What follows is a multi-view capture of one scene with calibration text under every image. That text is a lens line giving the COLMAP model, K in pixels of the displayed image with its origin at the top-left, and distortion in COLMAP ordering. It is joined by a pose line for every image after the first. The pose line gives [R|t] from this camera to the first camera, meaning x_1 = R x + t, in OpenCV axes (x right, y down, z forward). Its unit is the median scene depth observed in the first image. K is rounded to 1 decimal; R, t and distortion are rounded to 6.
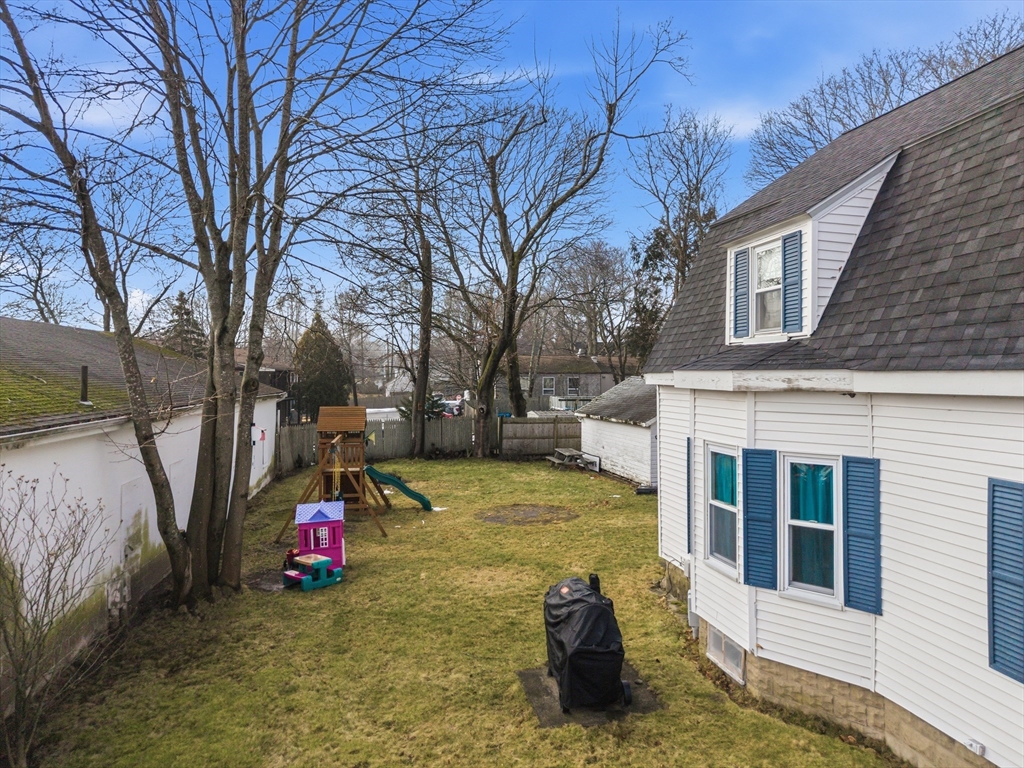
lens RADIAL K [[689.7, 0, 516.7], [0, 689.7, 371.4], [0, 0, 1]] dist [0.041826, -0.004116]
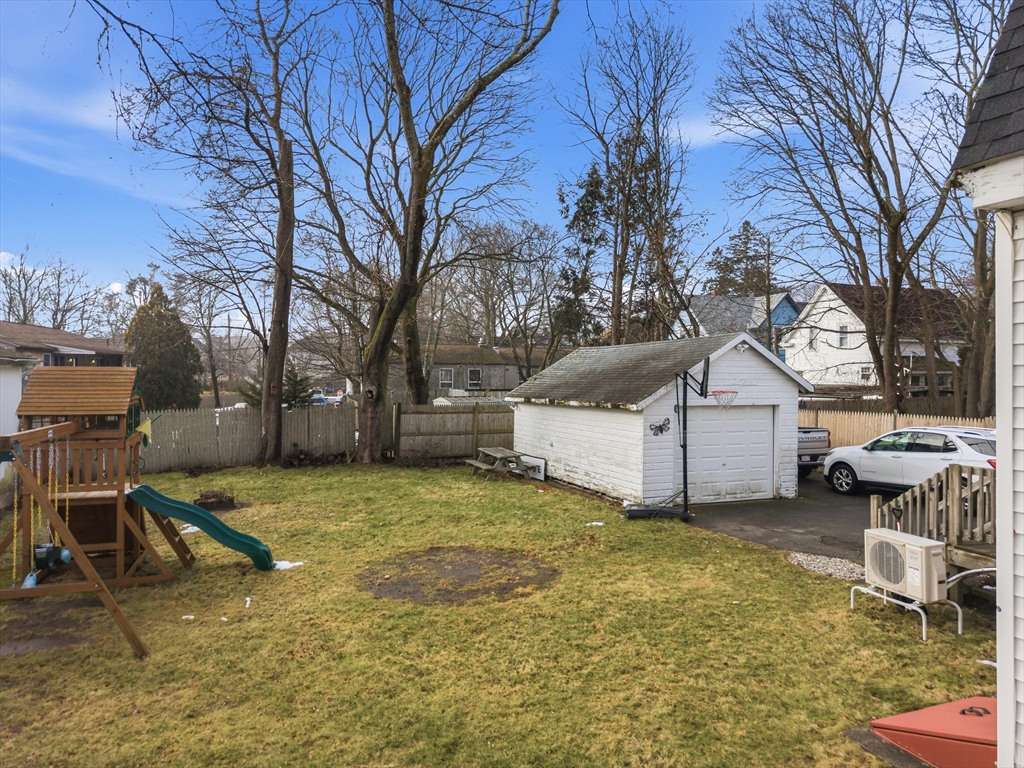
lens RADIAL K [[689.7, 0, 516.7], [0, 689.7, 371.4], [0, 0, 1]] dist [0.041826, -0.004116]
pose [[0.986691, 0.004086, 0.162555, -0.019830], [-0.003639, 0.999989, -0.003046, 0.038520], [-0.162566, 0.002414, 0.986695, 0.325449]]
